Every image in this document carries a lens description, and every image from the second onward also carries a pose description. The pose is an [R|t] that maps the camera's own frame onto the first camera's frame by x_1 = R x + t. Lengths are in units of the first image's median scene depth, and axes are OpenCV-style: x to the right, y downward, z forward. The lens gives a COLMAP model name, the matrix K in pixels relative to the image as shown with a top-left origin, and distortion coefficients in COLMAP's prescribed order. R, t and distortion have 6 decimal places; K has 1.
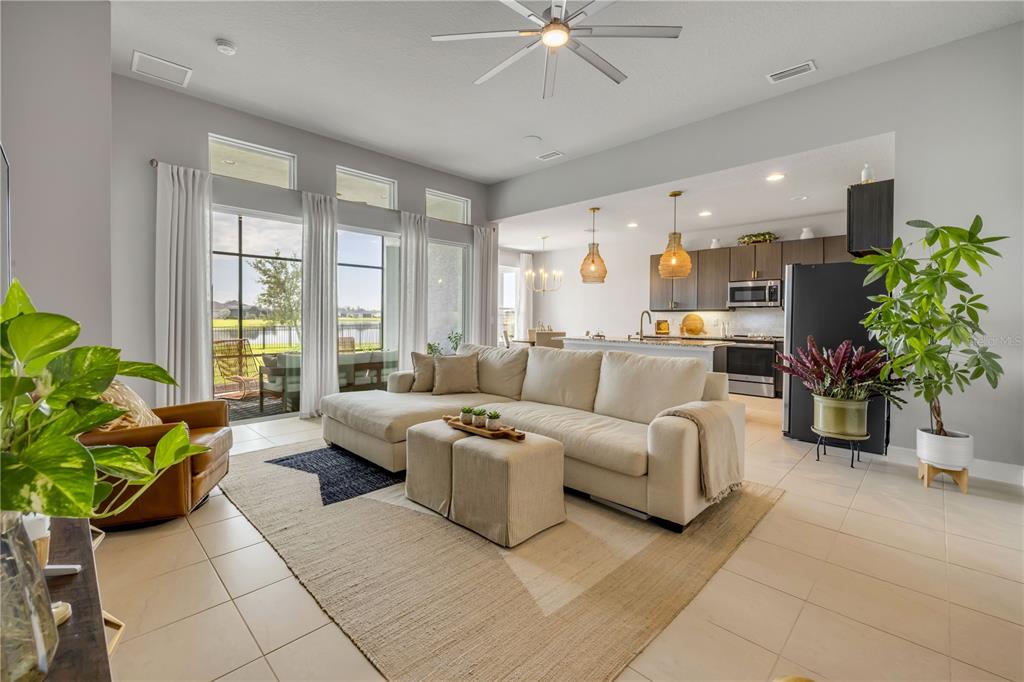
lens RADIAL K [[439.3, 0, 497.1], [0, 439.3, 324.5], [0, 0, 1]] dist [-0.000552, -0.000793]
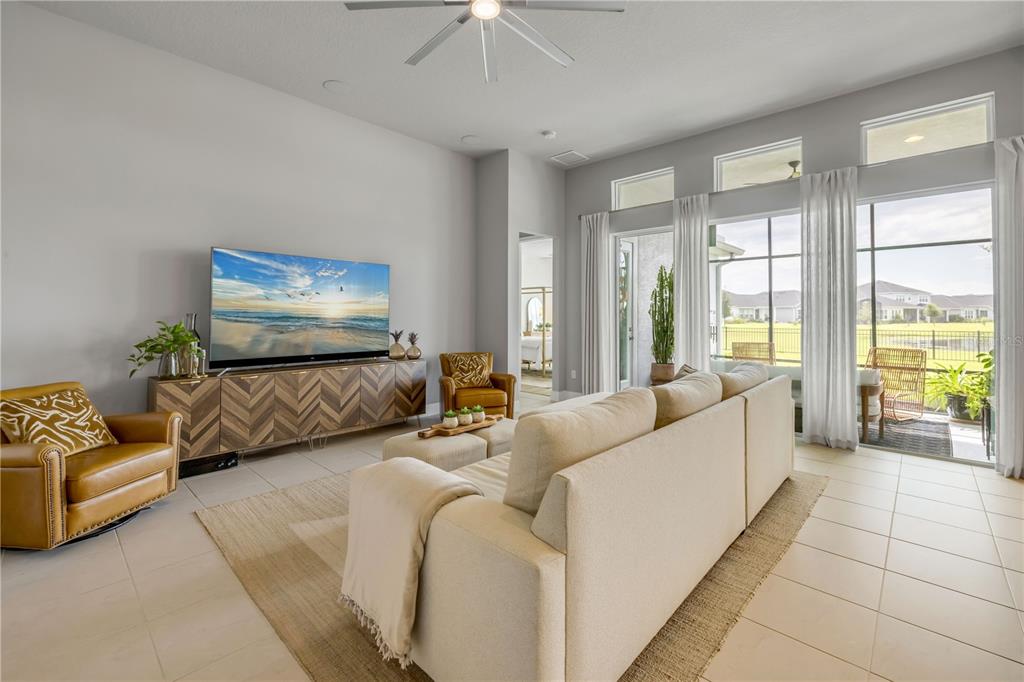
lens RADIAL K [[439.3, 0, 516.2], [0, 439.3, 307.4], [0, 0, 1]] dist [-0.000552, -0.000793]
pose [[0.037705, -0.022321, -0.999040, 0.418872], [-0.017980, 0.999573, -0.023012, -0.013459], [0.999127, 0.018831, 0.037288, 0.432951]]
